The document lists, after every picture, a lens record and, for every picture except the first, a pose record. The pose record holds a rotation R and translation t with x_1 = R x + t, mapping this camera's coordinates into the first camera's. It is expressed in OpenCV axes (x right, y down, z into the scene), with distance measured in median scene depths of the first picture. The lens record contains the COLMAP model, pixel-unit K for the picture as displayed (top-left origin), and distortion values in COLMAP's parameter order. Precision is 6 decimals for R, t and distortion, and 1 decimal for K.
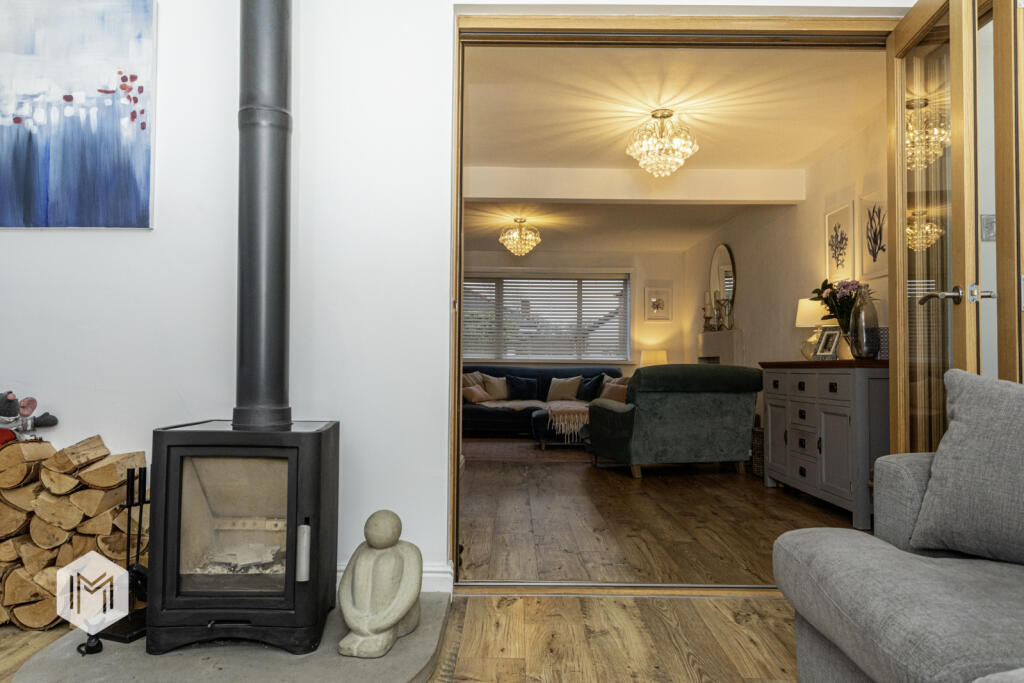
lens RADIAL K [[735.1, 0, 512.0], [0, 735.1, 341.5], [0, 0, 1]] dist [0.009031, 0.000702]
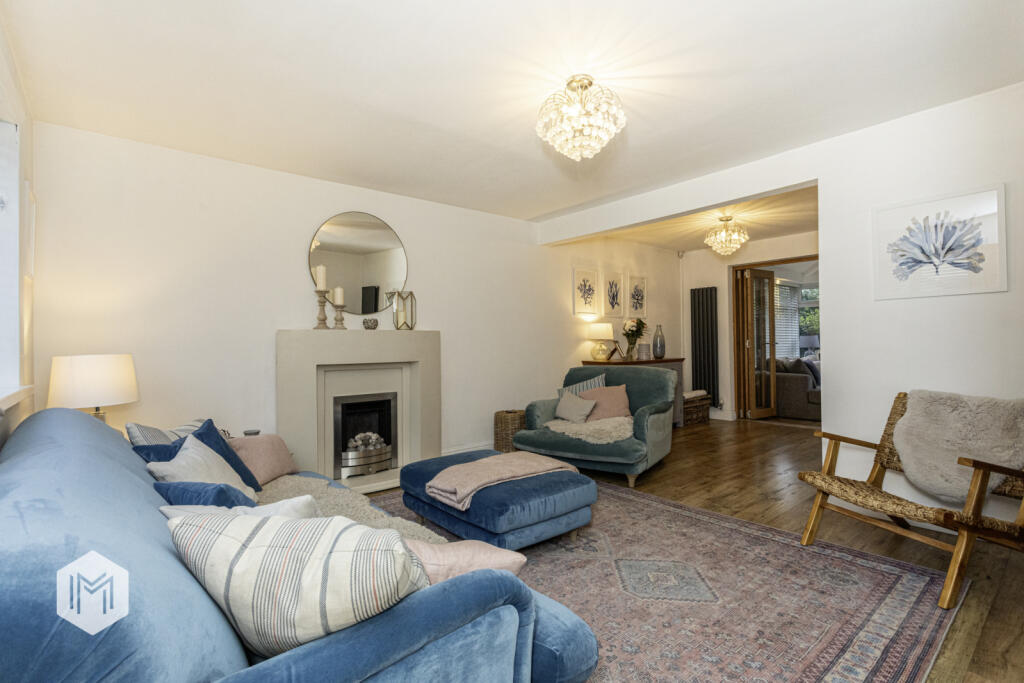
lens RADIAL K [[482.9, 0, 512.0], [0, 482.9, 341.5], [0, 0, 1]] dist [0.000077, 0.000240]
pose [[-0.622254, 0.013373, 0.782701, -0.307773], [-0.020226, 0.999246, -0.033153, 0.025688], [-0.782554, -0.036461, -0.621514, 1.685974]]
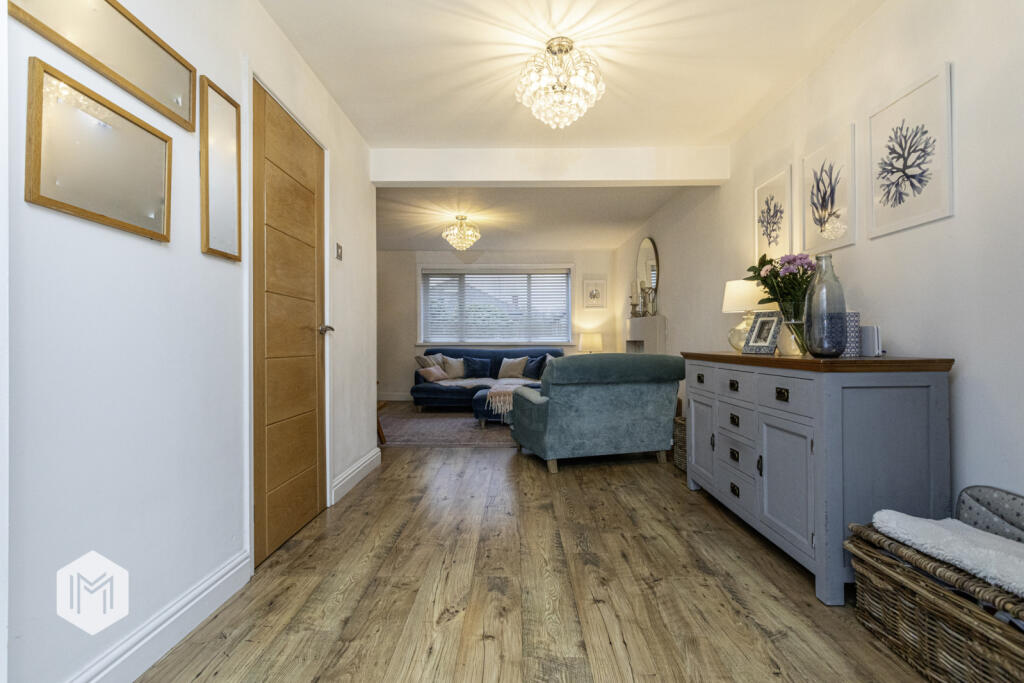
lens RADIAL K [[482.9, 0, 512.0], [0, 482.9, 341.5], [0, 0, 1]] dist [0.000077, 0.000240]
pose [[0.999882, -0.012005, -0.009615, 0.123748], [0.012354, 0.999234, 0.037133, -0.009166], [0.009162, -0.037247, 0.999264, 0.375915]]
